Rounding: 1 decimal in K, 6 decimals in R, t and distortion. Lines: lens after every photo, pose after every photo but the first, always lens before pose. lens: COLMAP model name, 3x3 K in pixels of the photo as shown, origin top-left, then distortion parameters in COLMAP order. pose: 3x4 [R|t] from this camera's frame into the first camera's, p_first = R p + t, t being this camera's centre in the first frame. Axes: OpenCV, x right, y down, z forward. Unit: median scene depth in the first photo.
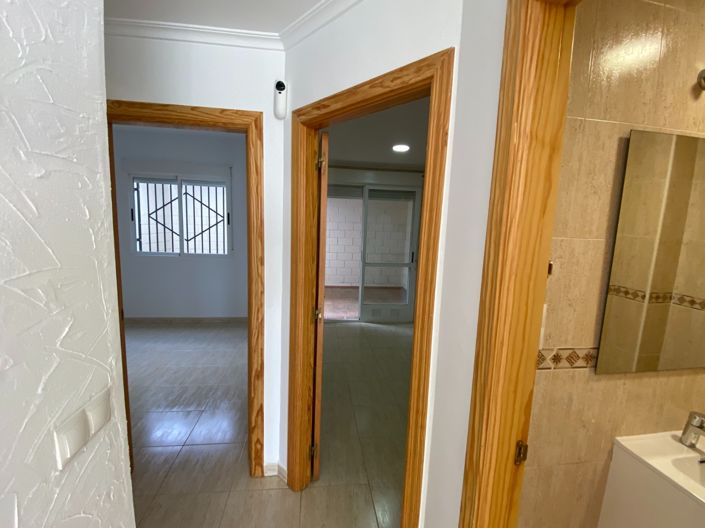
lens RADIAL K [[312.0, 0, 352.9], [0, 312.0, 266.8], [0, 0, 1]] dist [-0.000452, -0.006971]
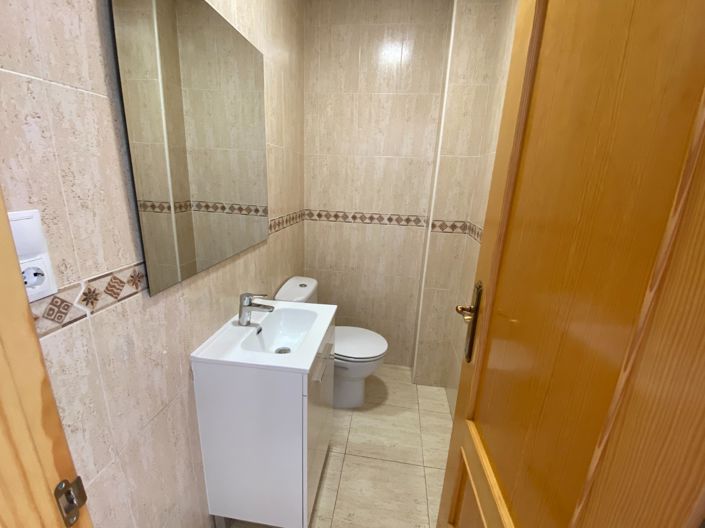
lens RADIAL K [[312.0, 0, 359.8], [0, 312.0, 264.4], [0, 0, 1]] dist [-0.000452, -0.006971]
pose [[0.247727, -0.287624, 0.925151, 0.220911], [0.089101, 0.957632, 0.273864, 0.104918], [-0.964724, 0.014589, 0.262859, 0.299247]]
